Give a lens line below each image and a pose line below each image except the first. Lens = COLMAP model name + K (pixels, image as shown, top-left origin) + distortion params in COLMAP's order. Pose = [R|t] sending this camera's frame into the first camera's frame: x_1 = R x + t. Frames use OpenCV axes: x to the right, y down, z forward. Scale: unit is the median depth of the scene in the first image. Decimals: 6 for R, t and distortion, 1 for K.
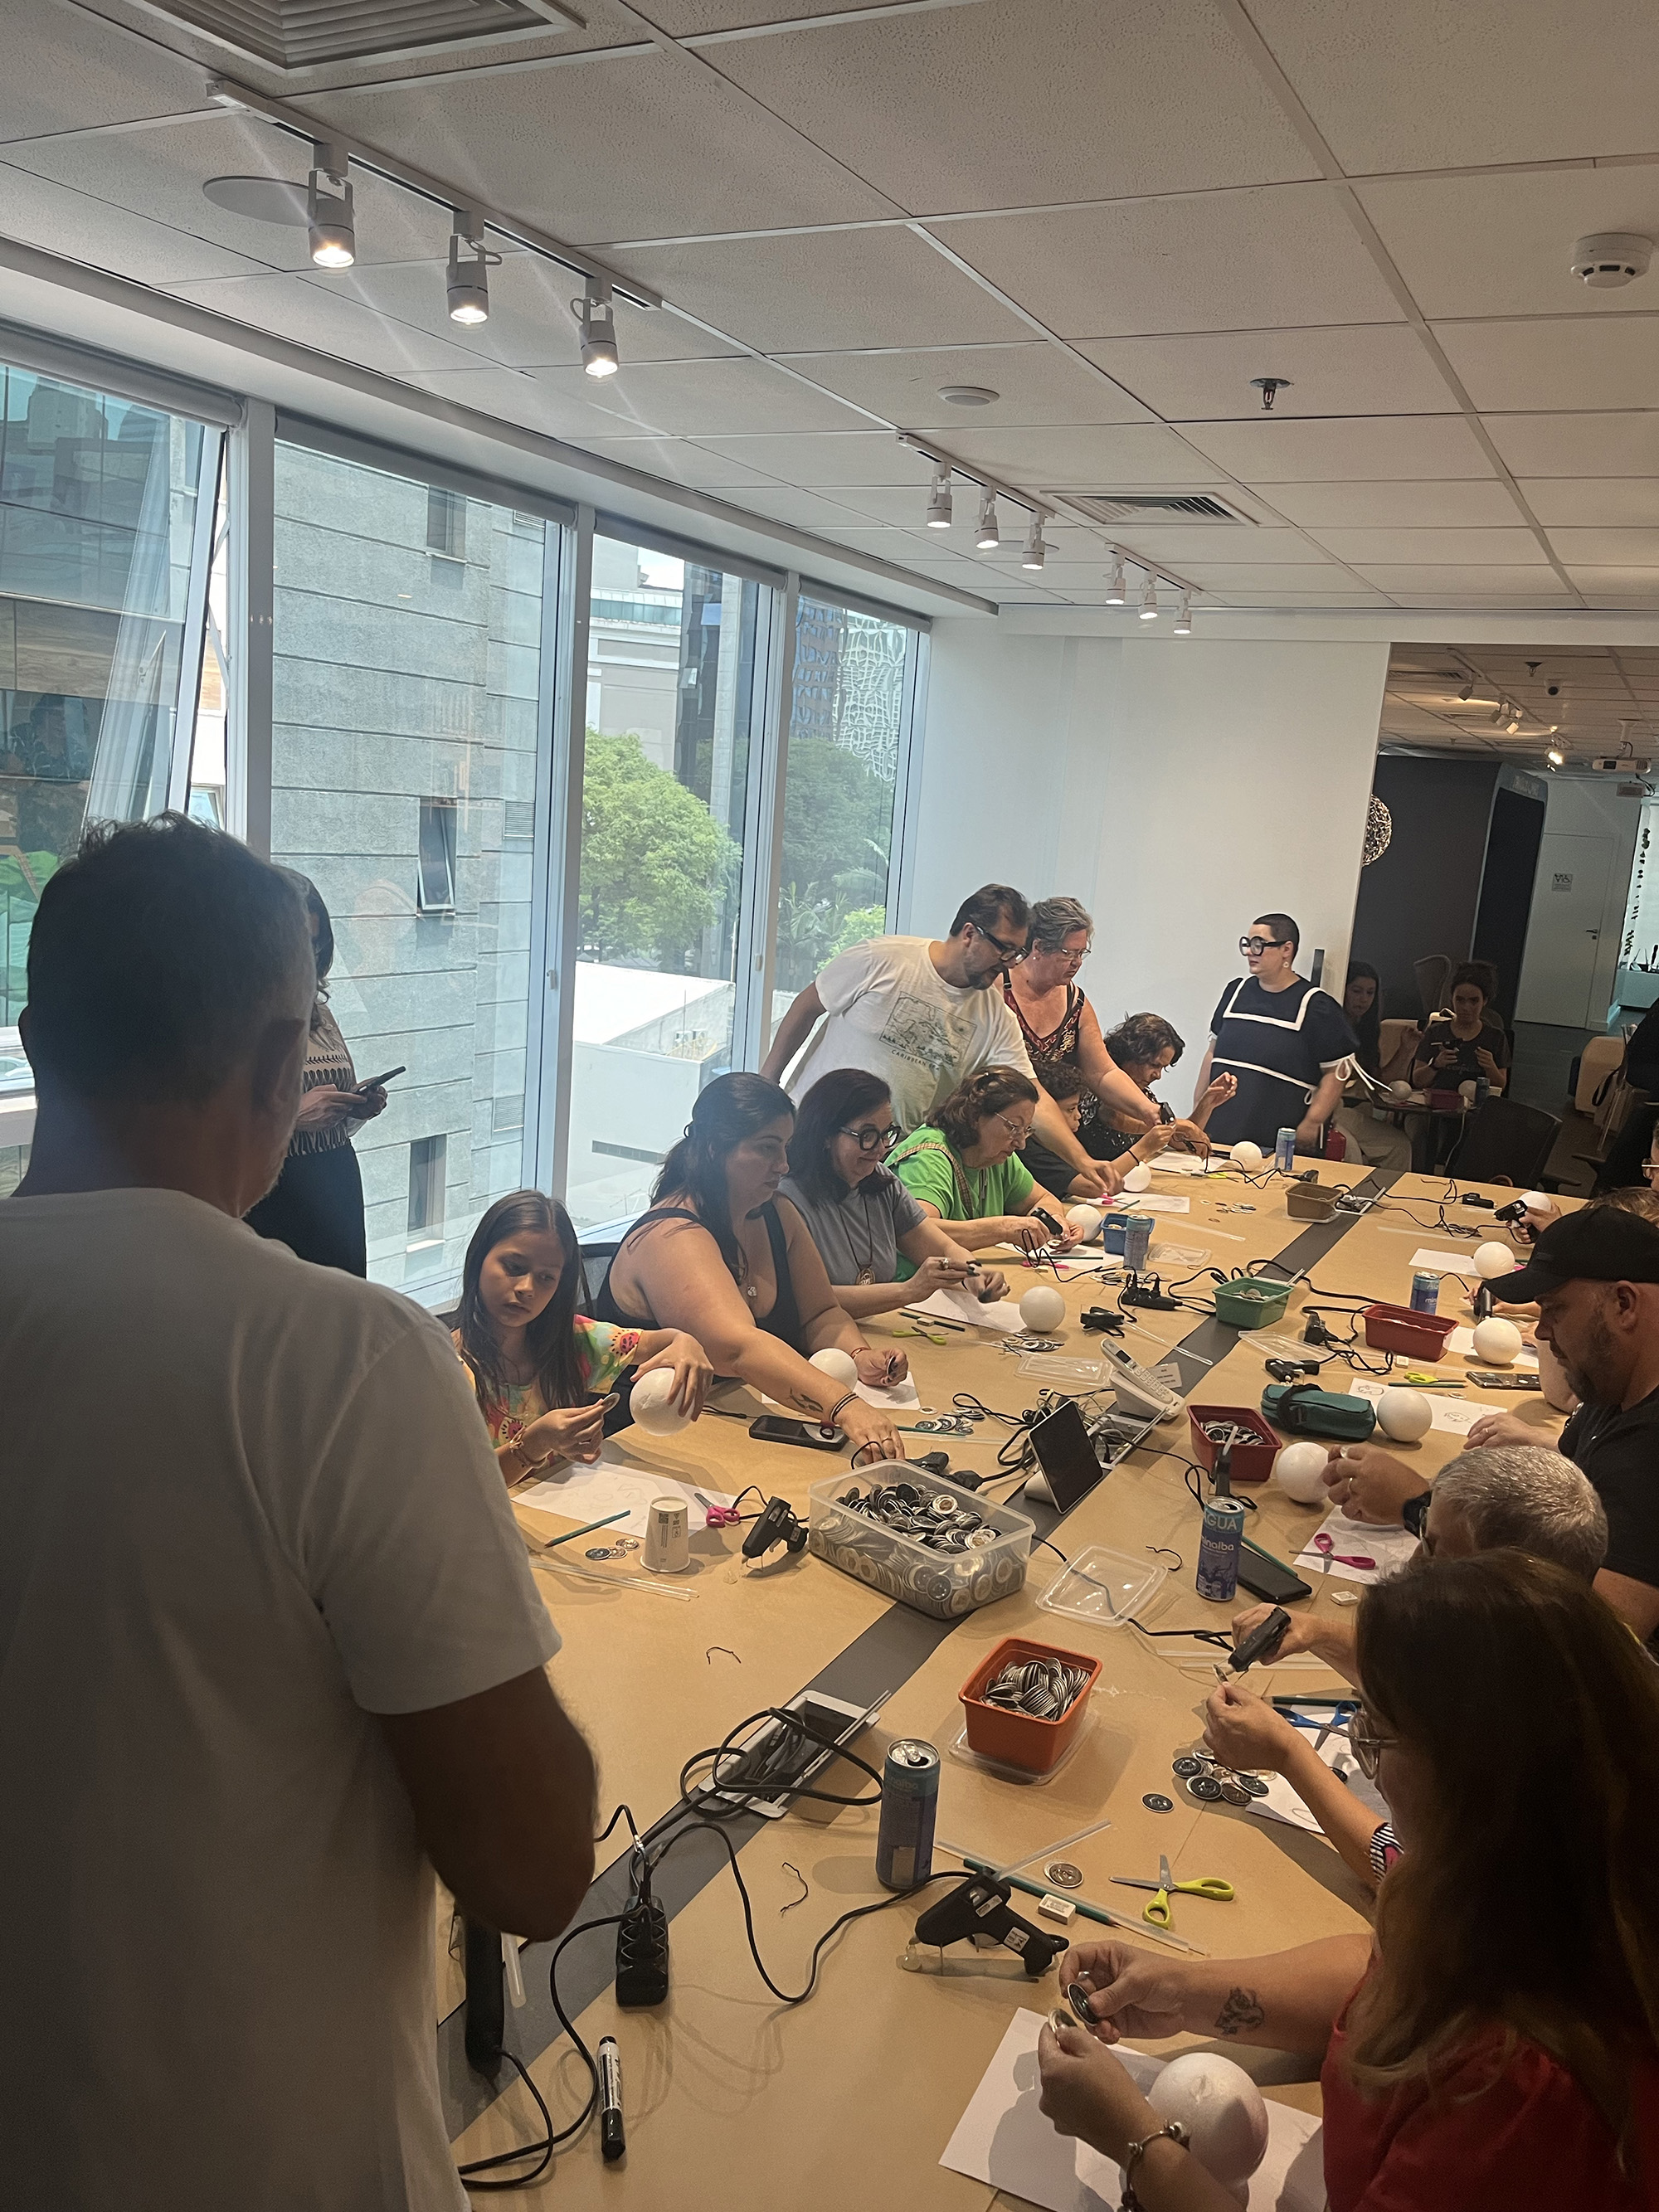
lens RADIAL K [[1665.8, 0, 845.2], [0, 1665.8, 1091.3], [0, 0, 1]] dist [0.006650, 0.001196]
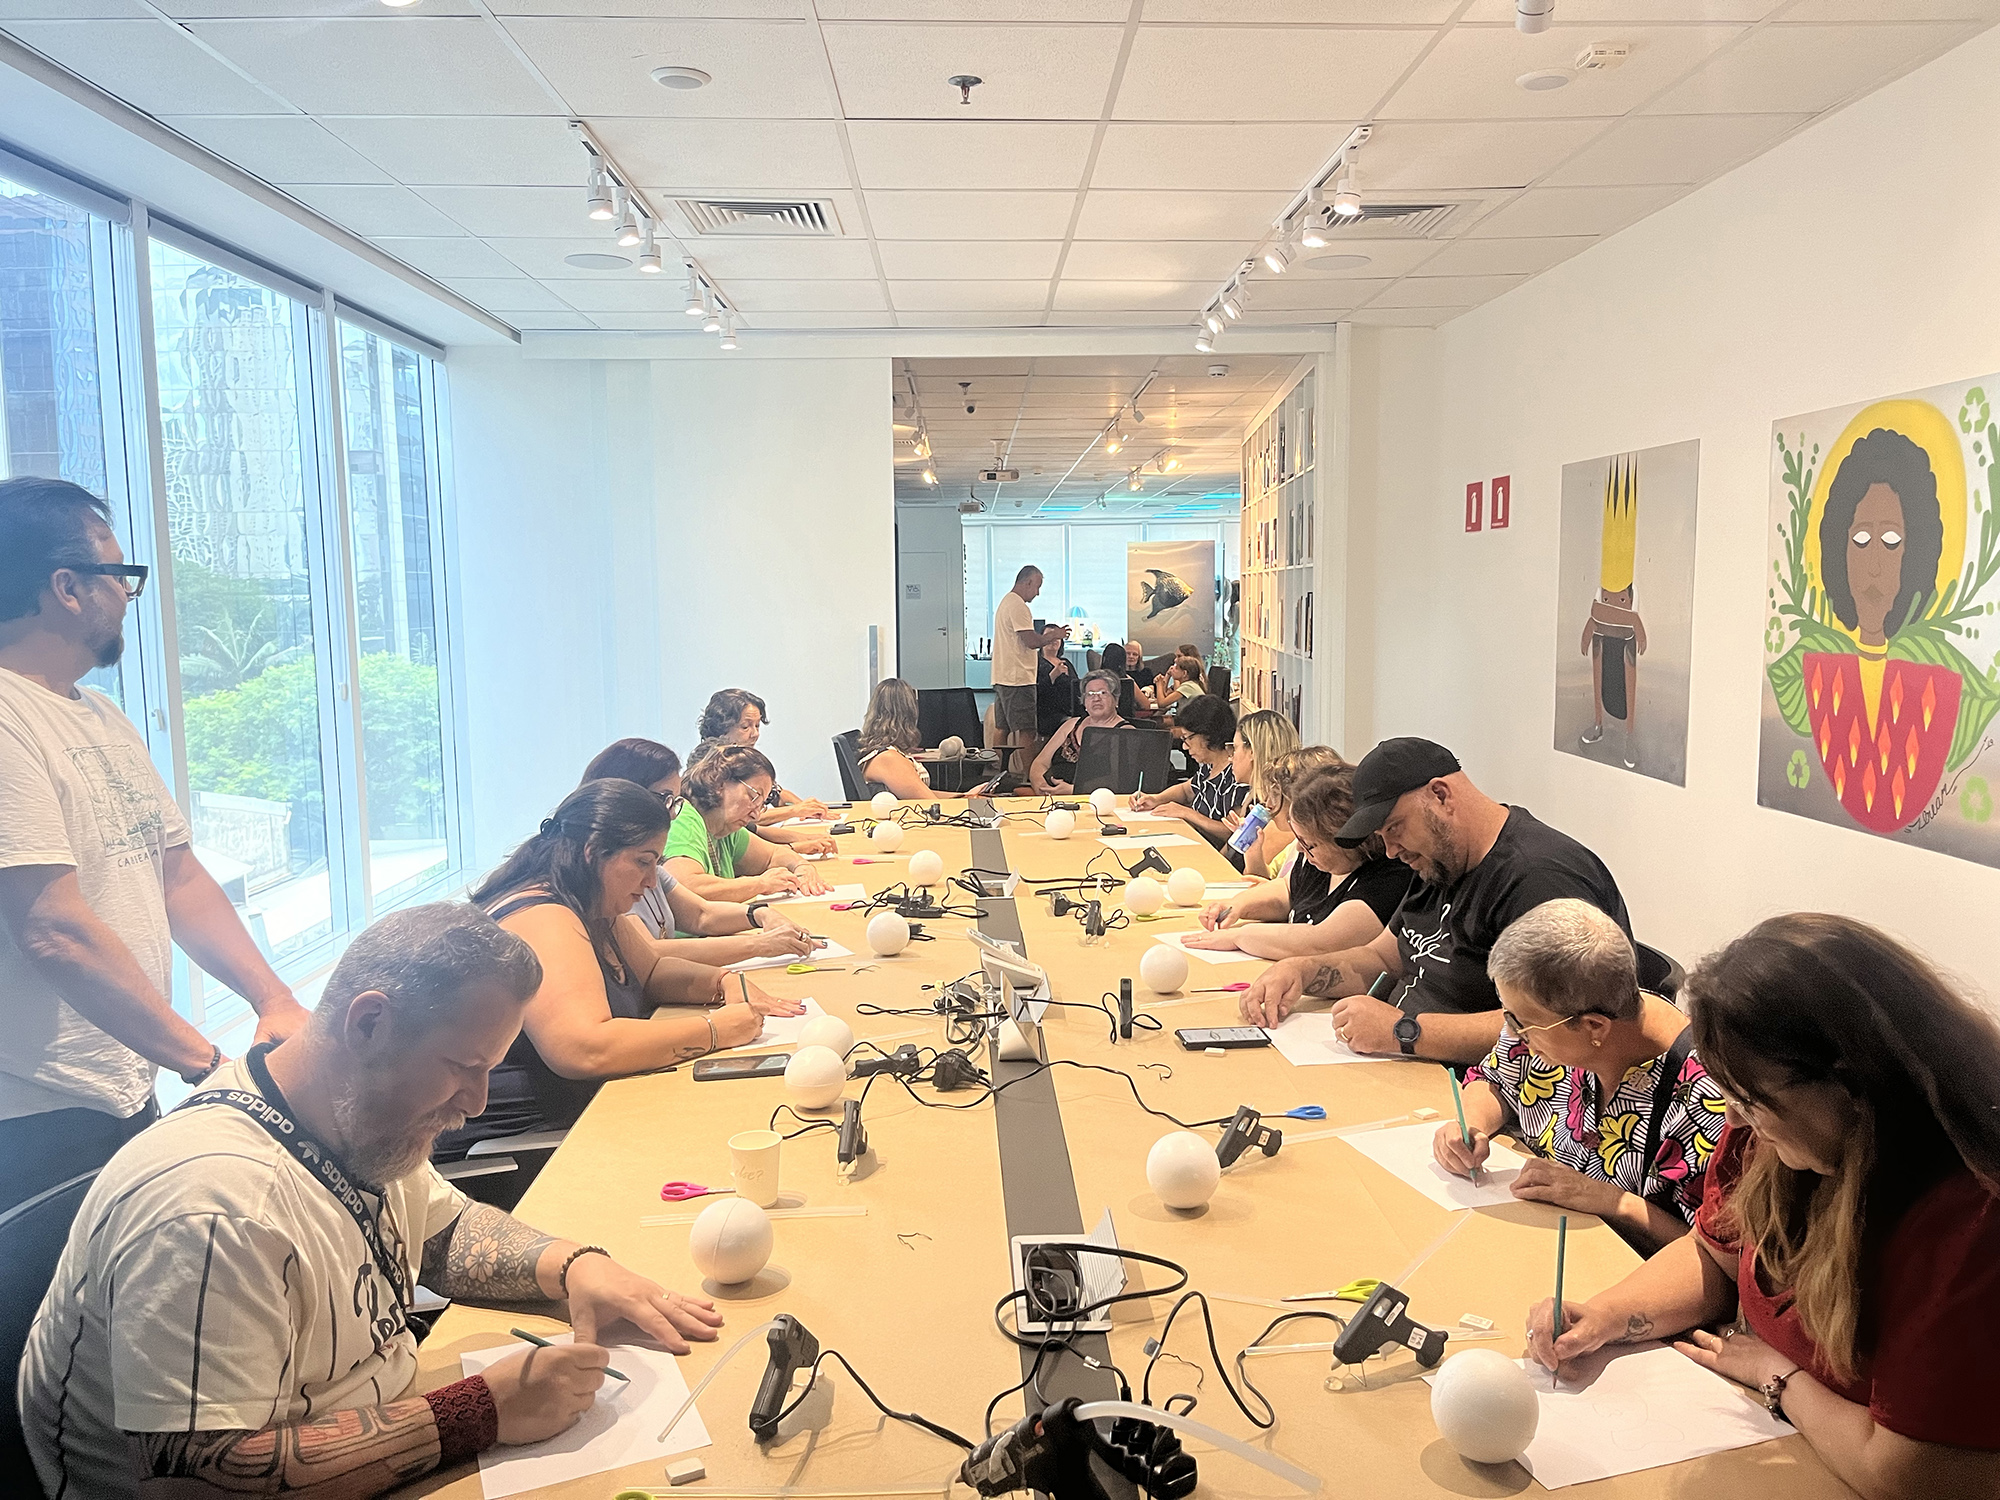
lens RADIAL K [[1506.0, 0, 1010.9], [0, 1506.0, 762.5], [0, 0, 1]] dist [0.006650, 0.001196]
pose [[0.868683, -0.136512, 0.476187, -0.207672], [0.154449, 0.988000, 0.001483, 0.031535], [-0.470675, 0.072259, 0.879343, 0.079960]]
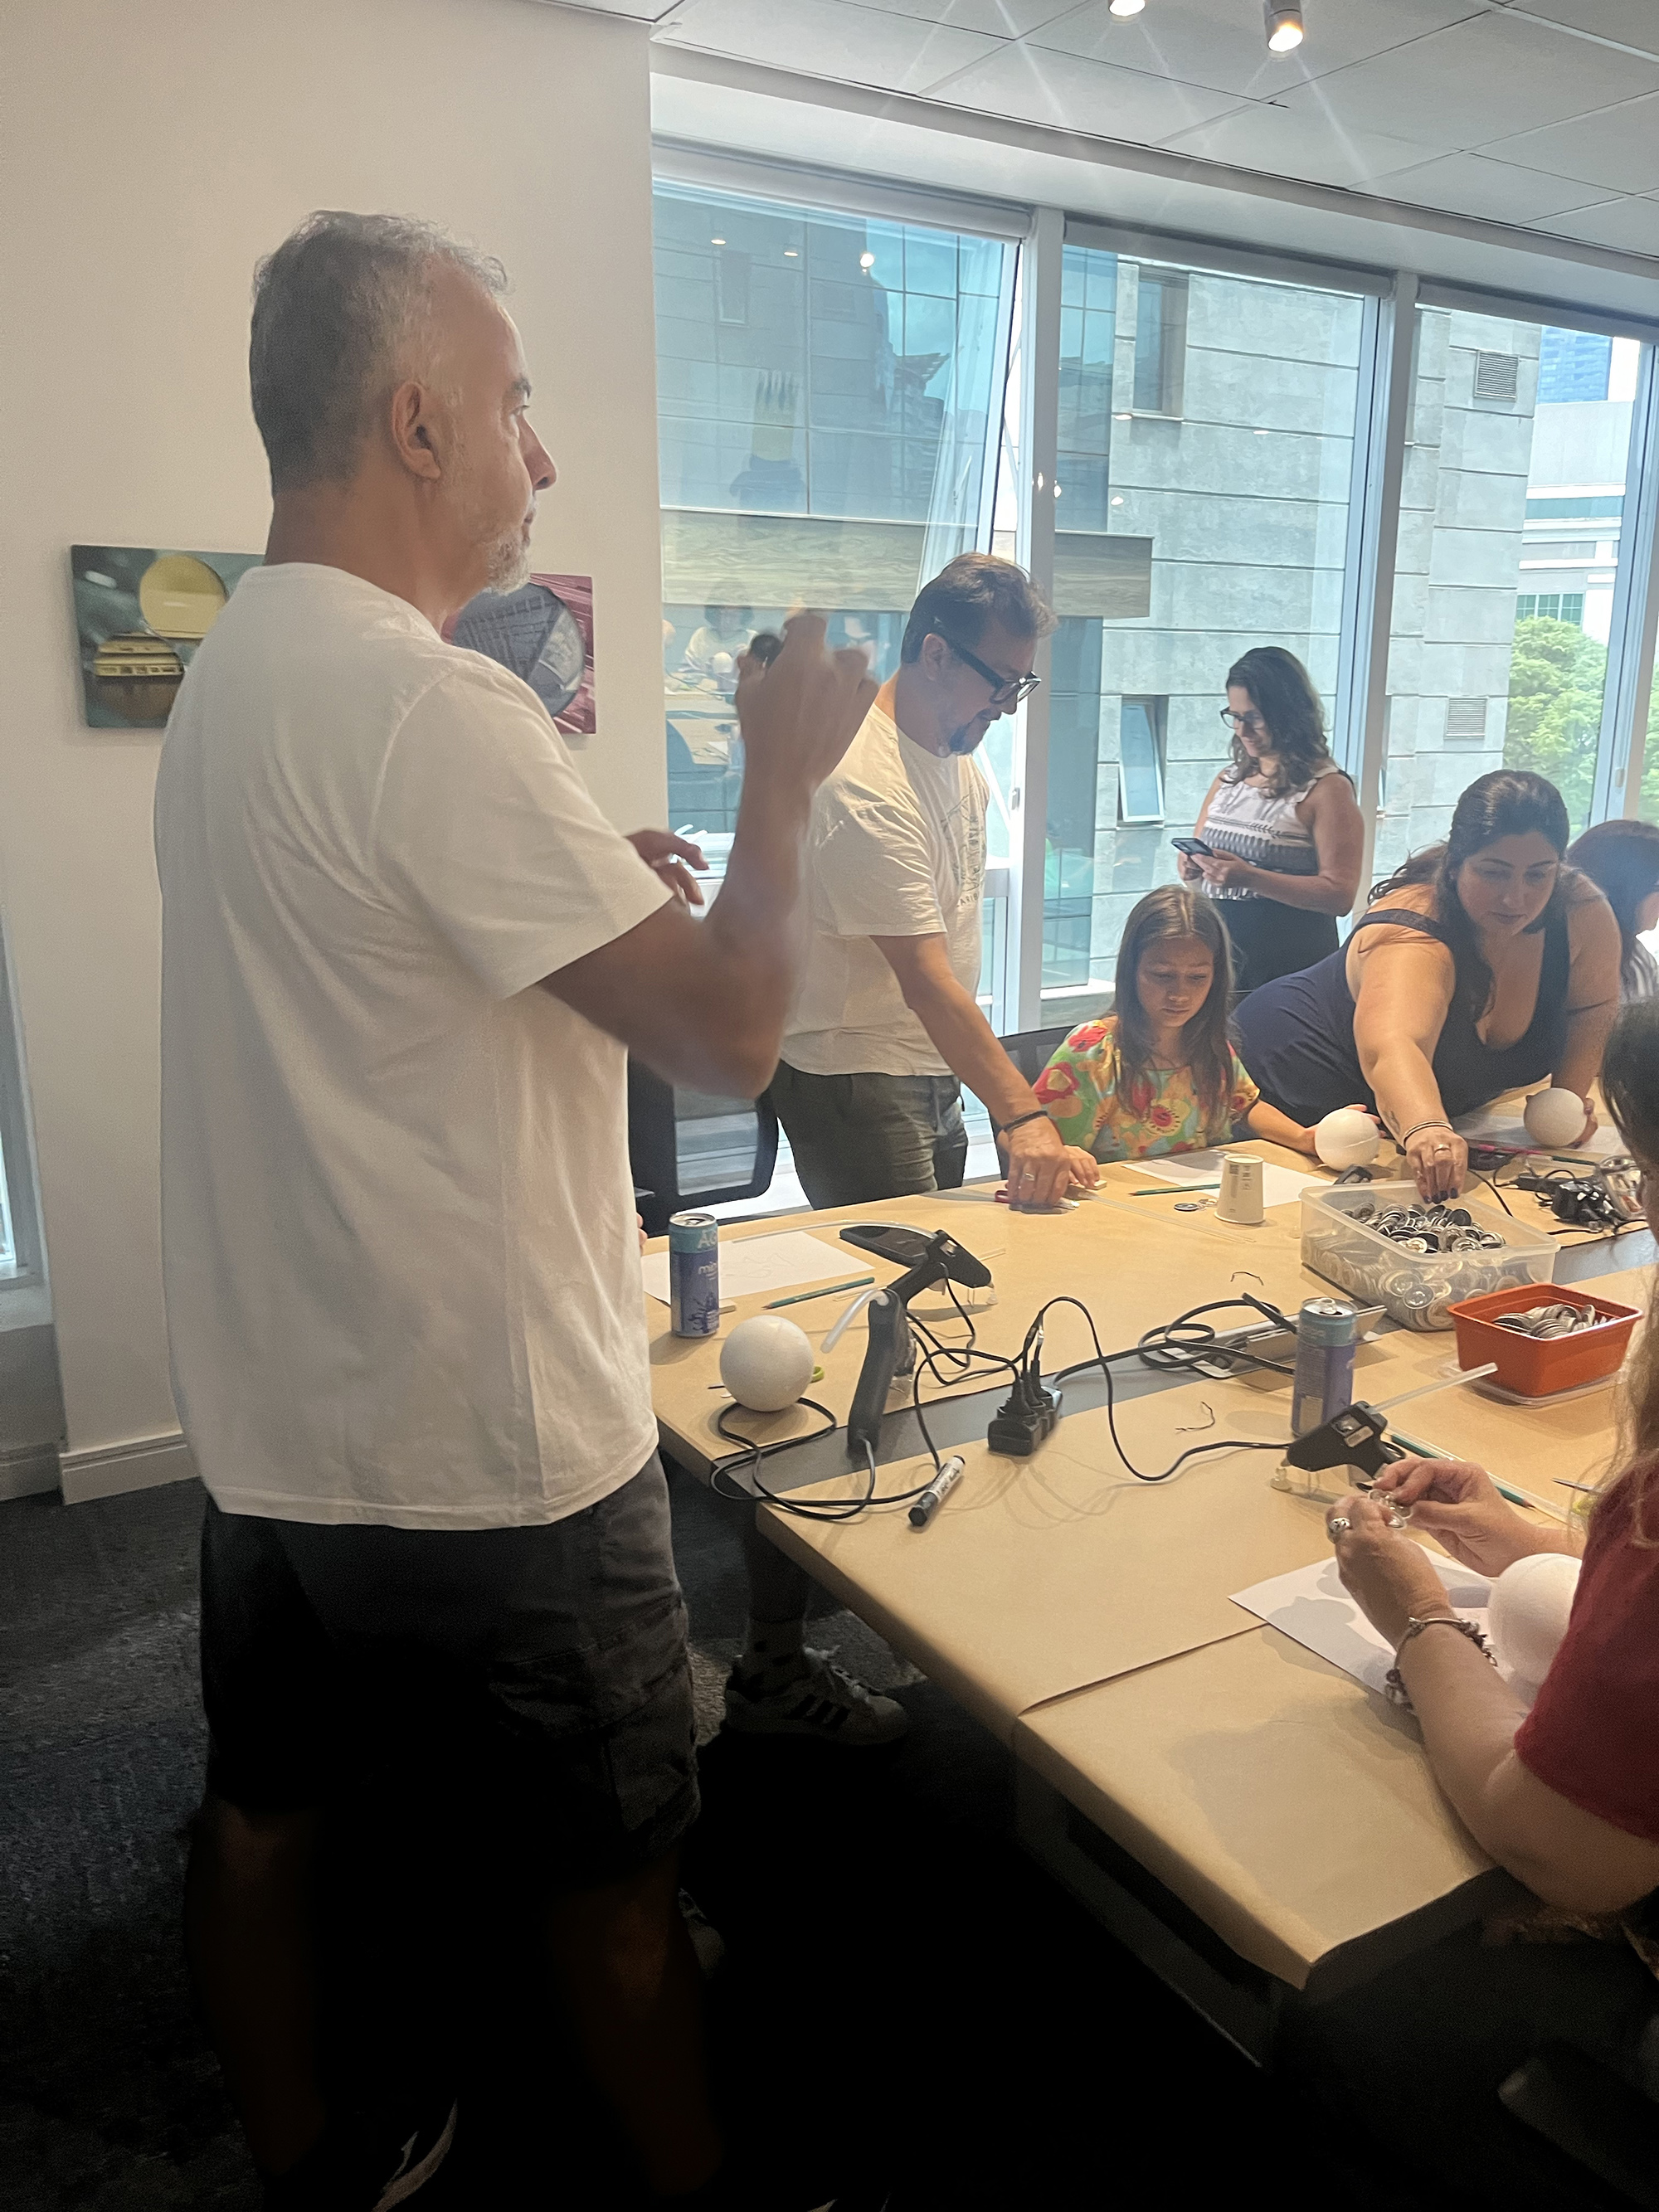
lens RADIAL K [[1665.8, 0, 835.2], [0, 1665.8, 1107.0], [0, 0, 1]] dist [0.006650, 0.001196]
pose [[0.844912, 0.054290, -0.532143, 0.122435], [-0.028473, 0.997990, 0.056609, 0.093615], [0.534147, -0.032678, 0.844760, 0.012734]]
